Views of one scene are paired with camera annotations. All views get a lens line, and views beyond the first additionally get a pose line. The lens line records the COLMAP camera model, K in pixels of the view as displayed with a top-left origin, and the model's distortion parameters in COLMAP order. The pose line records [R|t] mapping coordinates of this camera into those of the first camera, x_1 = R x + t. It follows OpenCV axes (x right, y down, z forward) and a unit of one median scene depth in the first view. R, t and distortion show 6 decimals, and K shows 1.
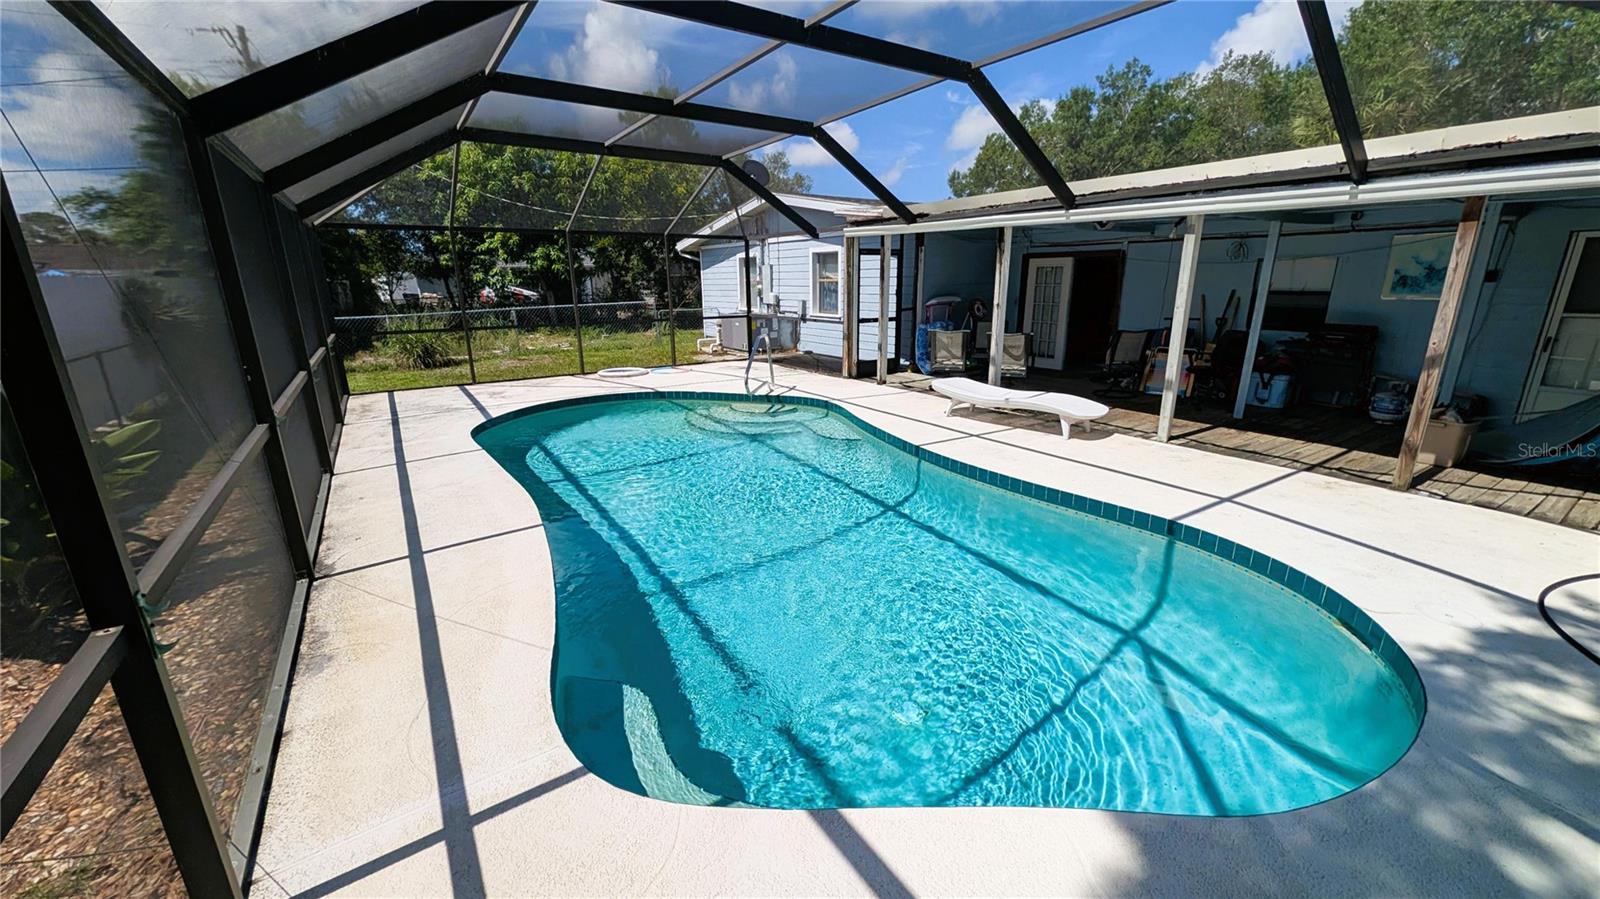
lens RADIAL K [[614.3, 0, 798.4], [0, 614.3, 450.8], [0, 0, 1]] dist [0.003336, -0.000778]
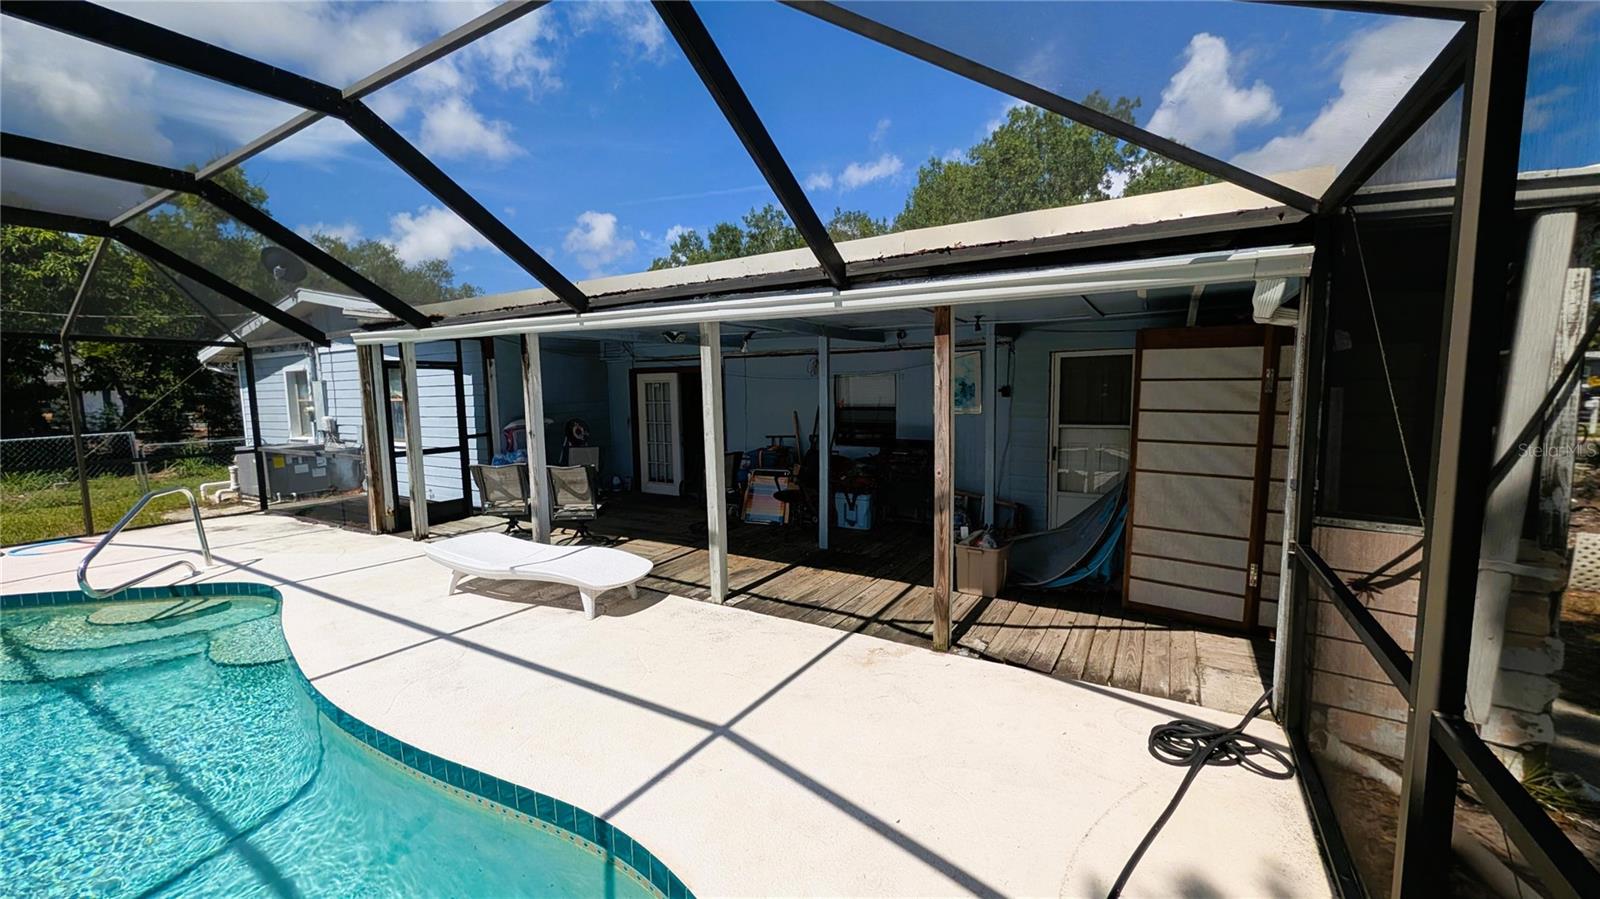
lens RADIAL K [[614.3, 0, 795.8], [0, 614.3, 454.5], [0, 0, 1]] dist [0.003336, -0.000778]
pose [[0.902699, -0.052607, 0.427045, 0.305437], [0.125306, 0.981619, -0.143951, -0.062996], [-0.411623, 0.183455, 0.892699, 0.200975]]
